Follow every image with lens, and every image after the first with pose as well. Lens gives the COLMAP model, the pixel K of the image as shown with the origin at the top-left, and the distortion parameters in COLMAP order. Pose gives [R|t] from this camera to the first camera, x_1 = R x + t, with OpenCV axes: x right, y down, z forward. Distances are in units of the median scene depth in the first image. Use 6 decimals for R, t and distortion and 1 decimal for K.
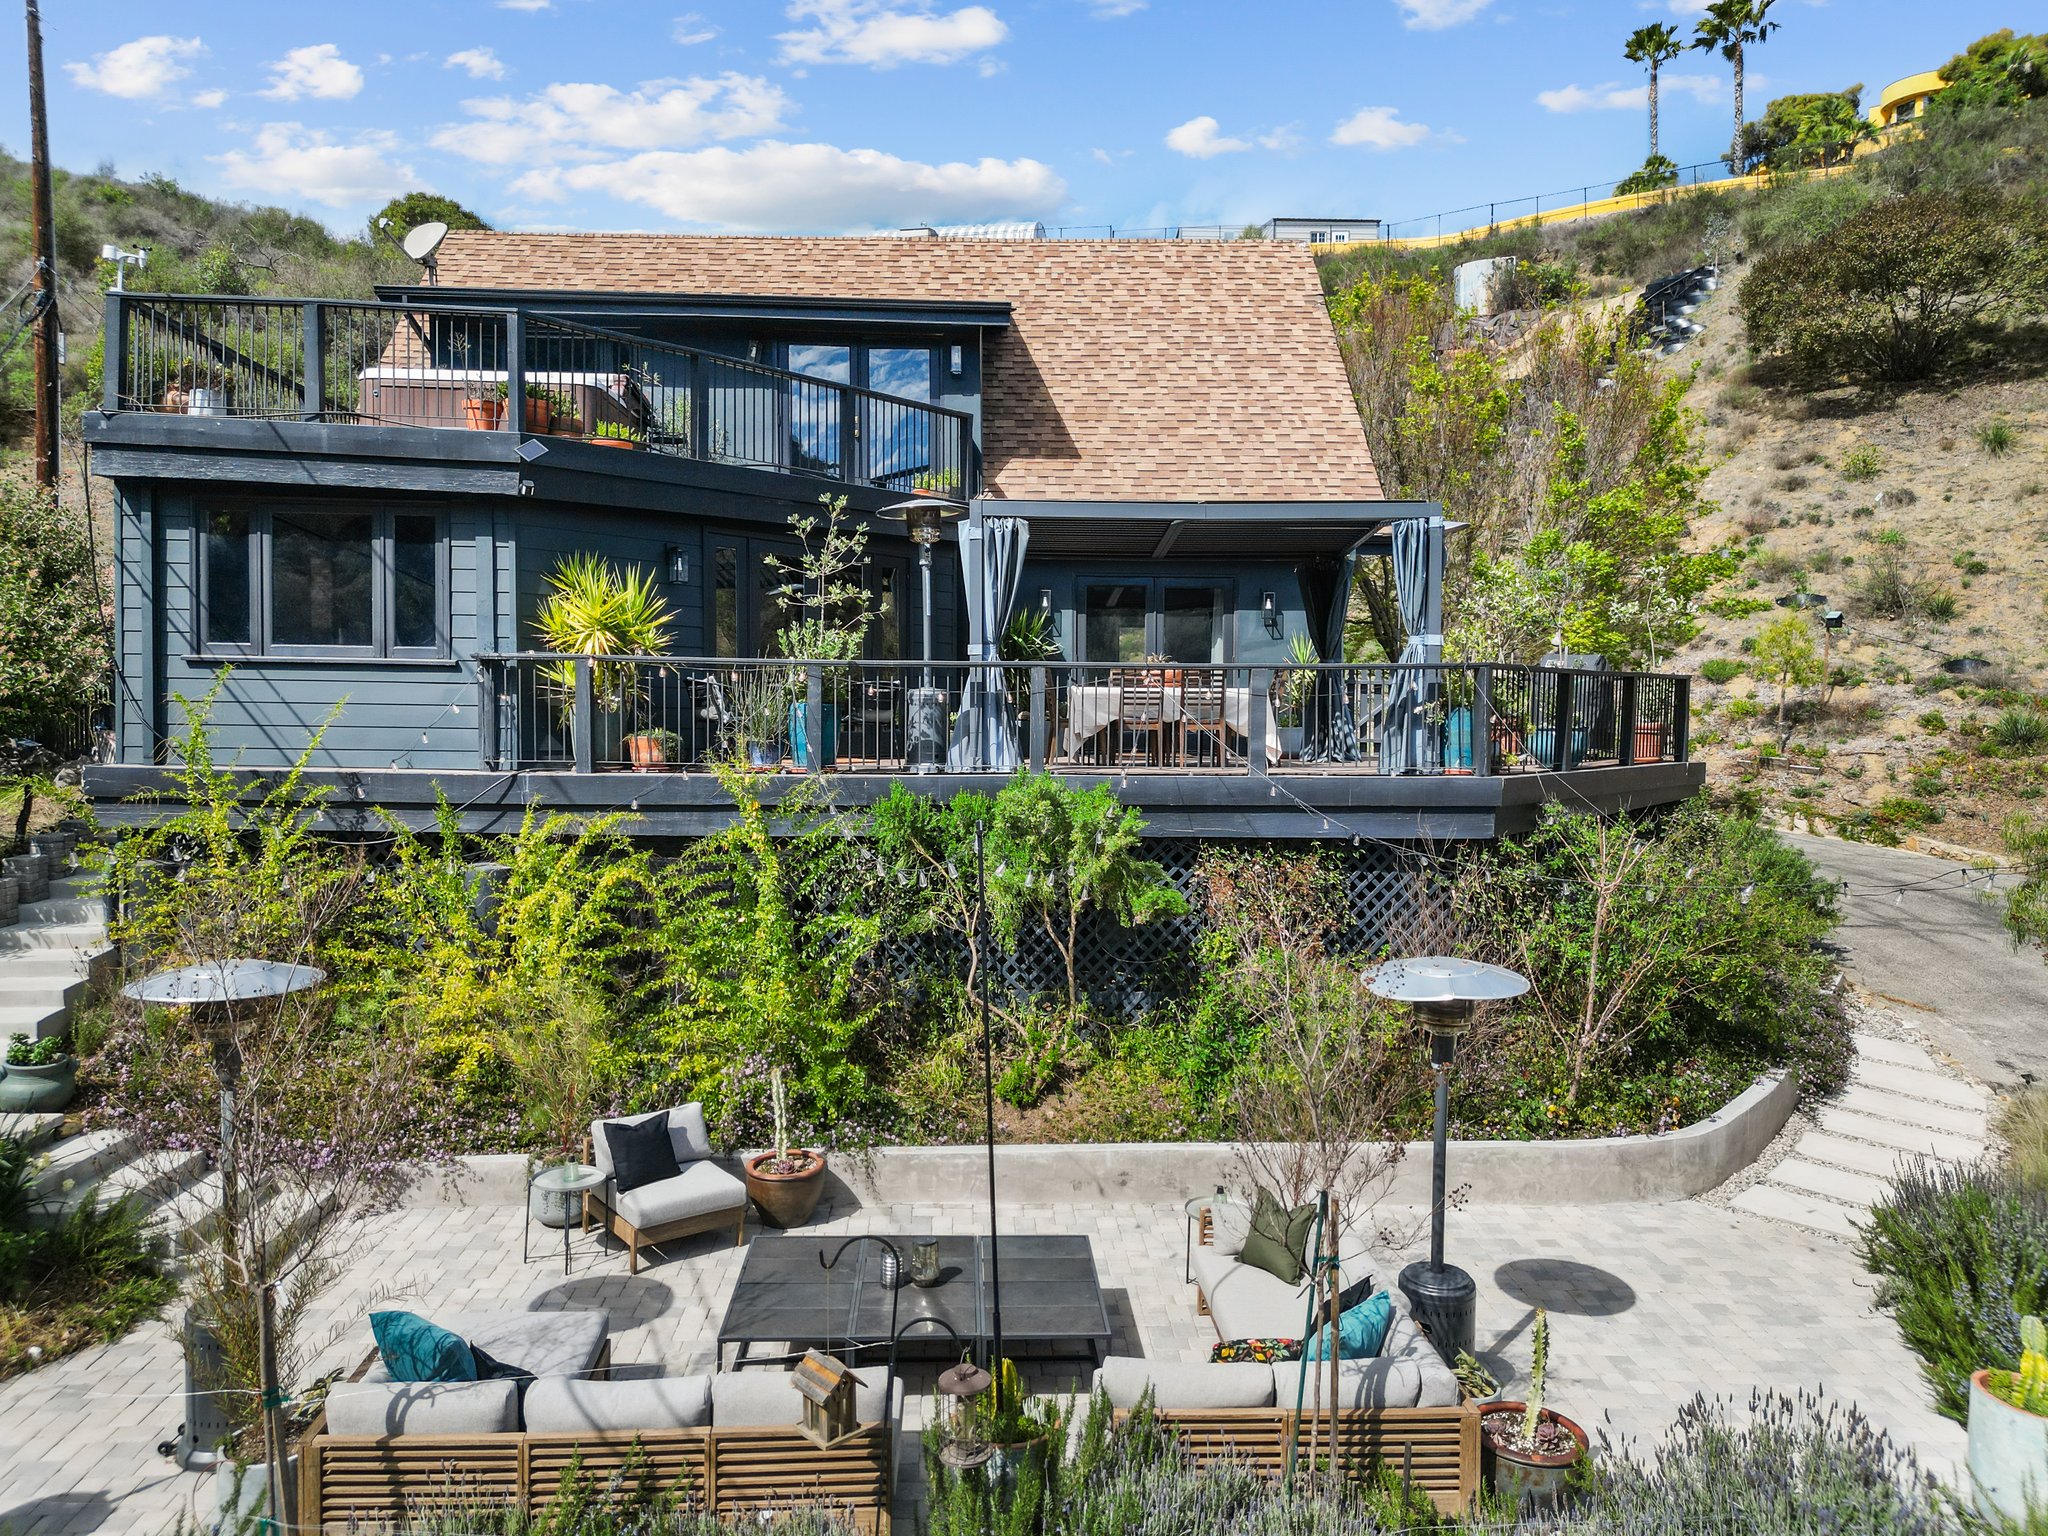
lens RADIAL K [[1440.5, 0, 1020.9], [0, 1440.5, 756.6], [0, 0, 1]] dist [0.055188, -0.039217]
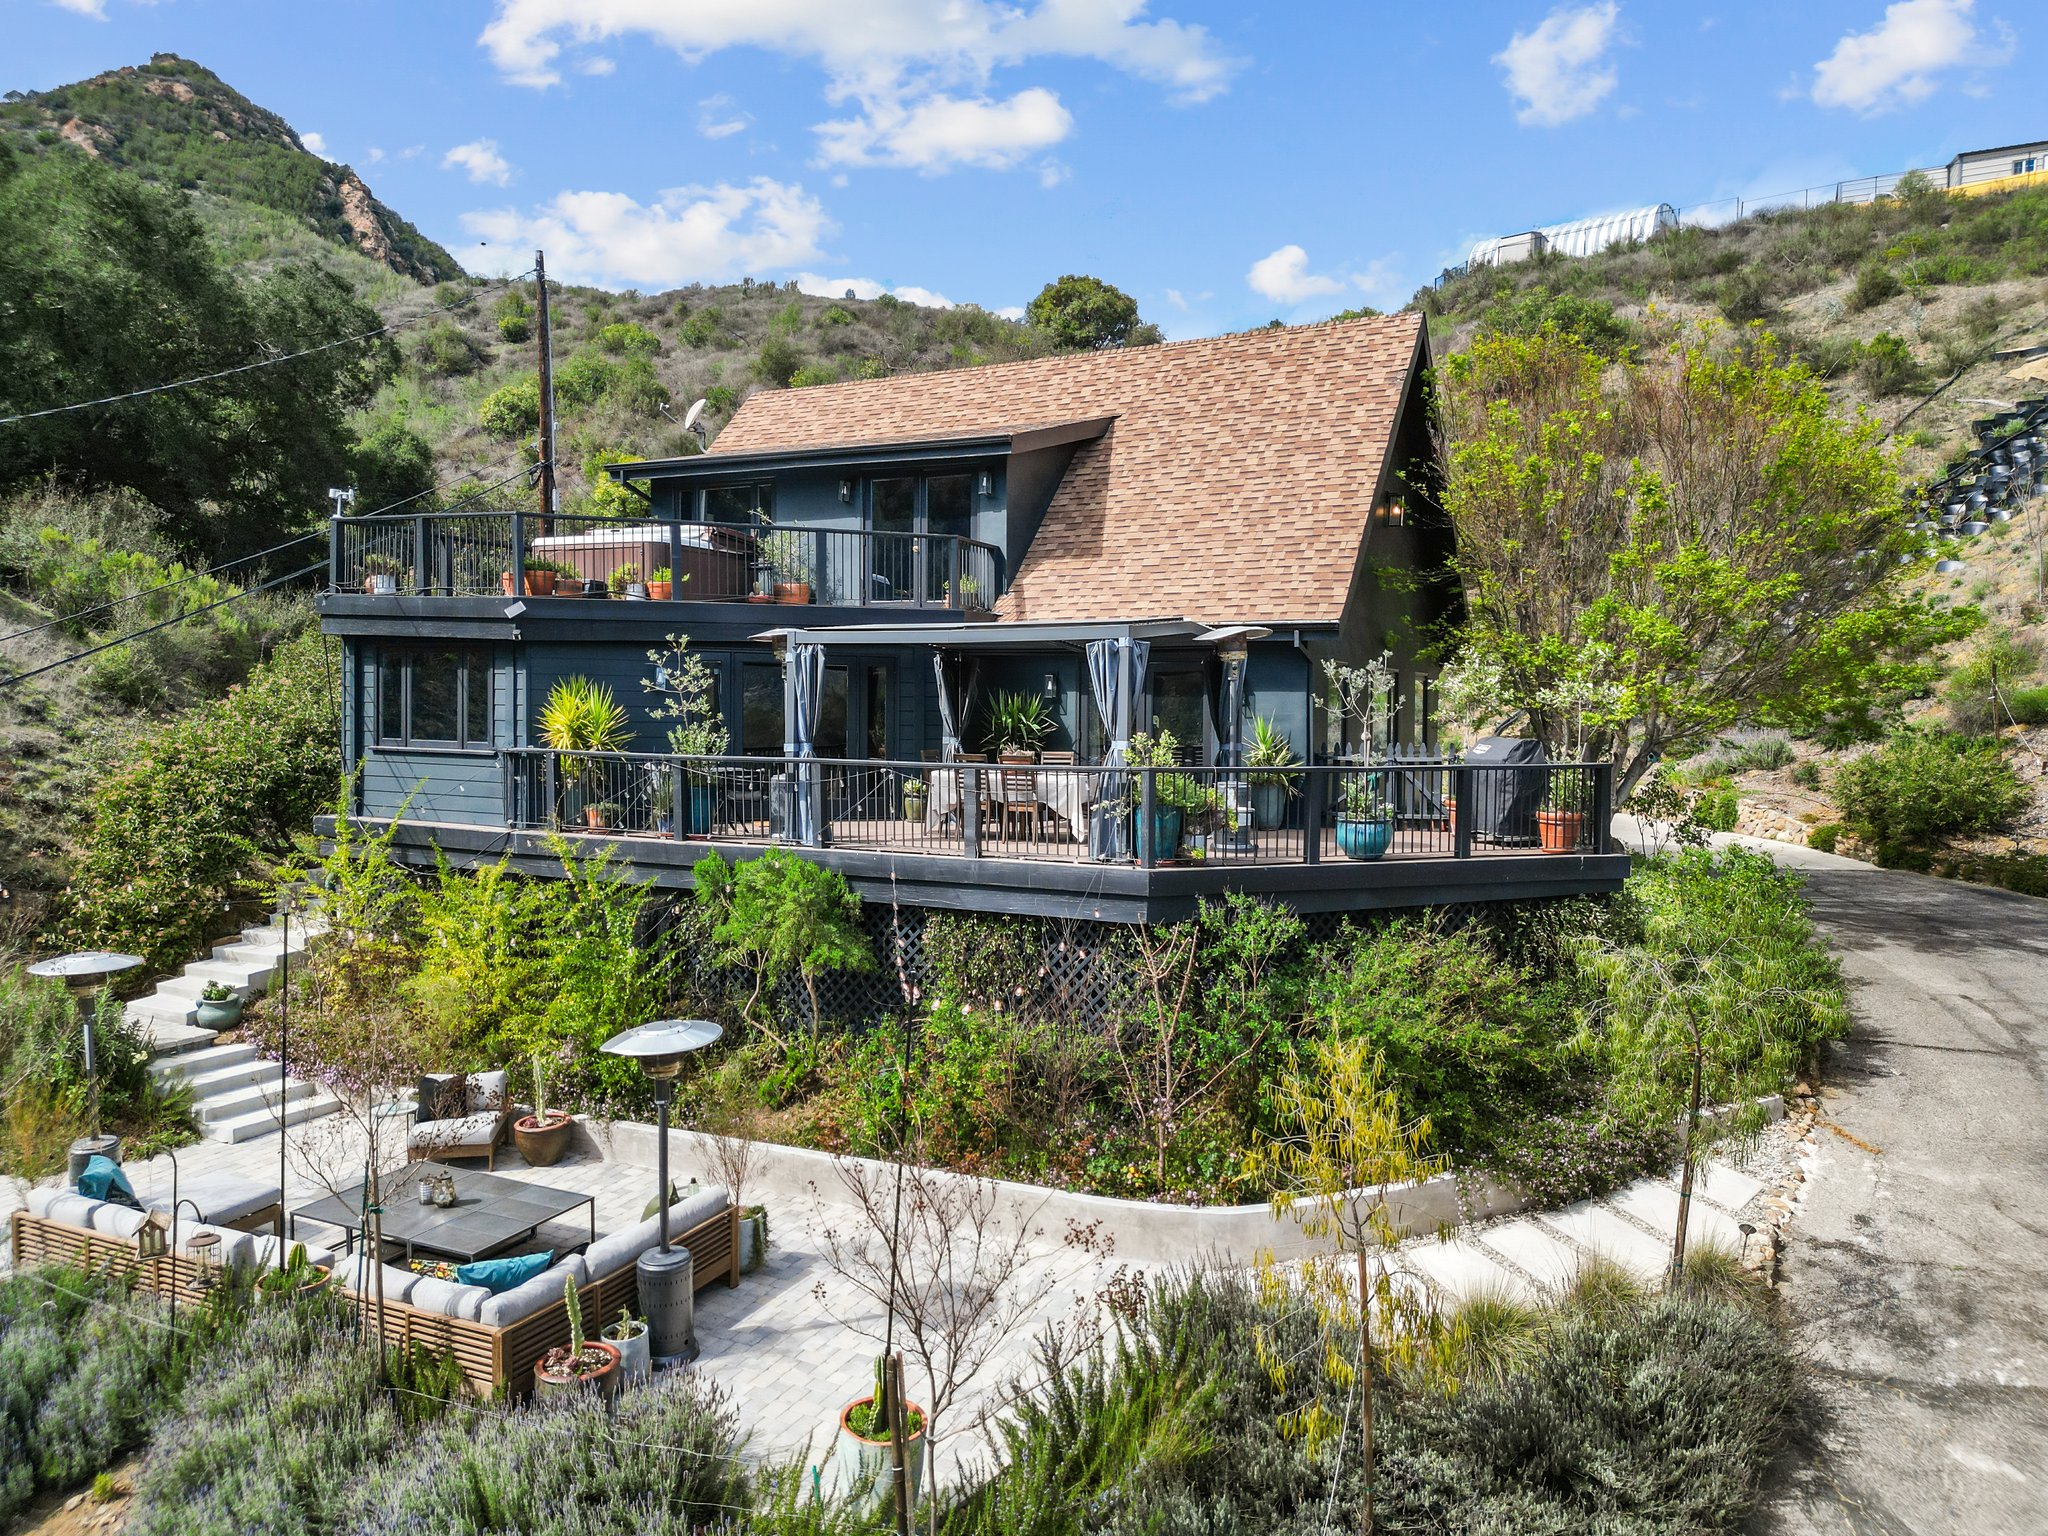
lens RADIAL K [[1440.5, 0, 1054.1], [0, 1440.5, 745.2], [0, 0, 1]] dist [0.055188, -0.039217]
pose [[0.879596, 0.014343, -0.475505, 0.425835], [-0.018382, 0.999824, -0.003845, -0.041277], [0.475366, 0.012123, 0.879704, -0.008693]]
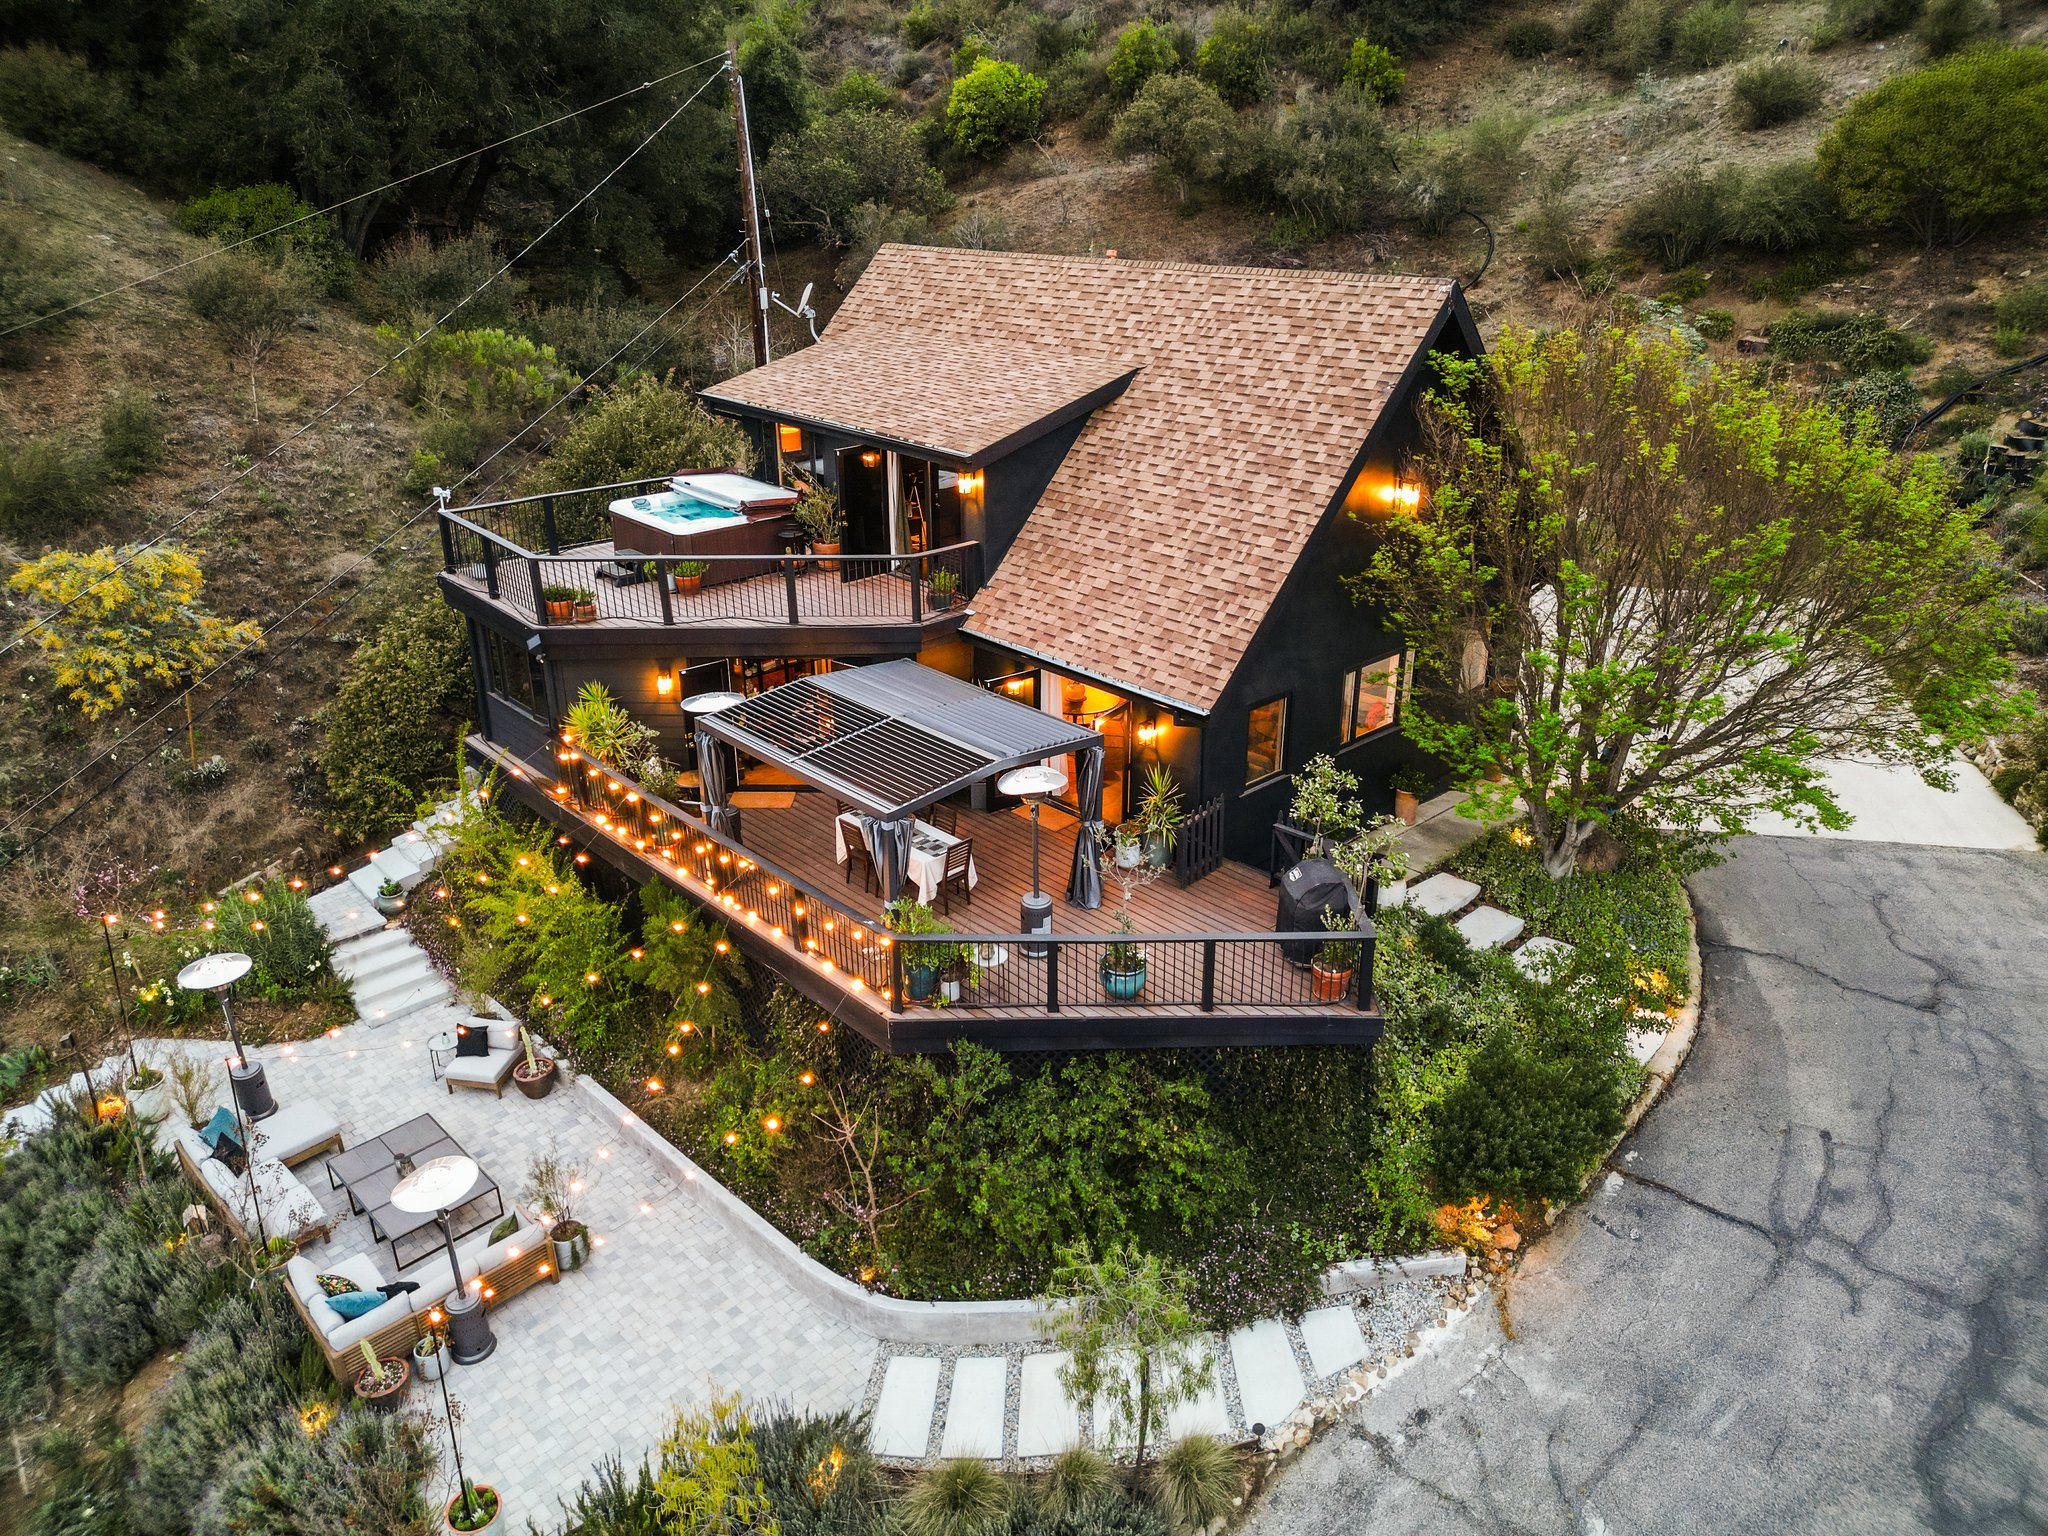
lens RADIAL K [[1440.5, 0, 1023.2], [0, 1440.5, 770.3], [0, 0, 1]] dist [0.055188, -0.039217]
pose [[0.654208, 0.292988, -0.697259, 0.718438], [-0.022556, 0.929065, 0.369229, -0.408609], [0.755979, -0.225825, 0.614410, 0.179028]]
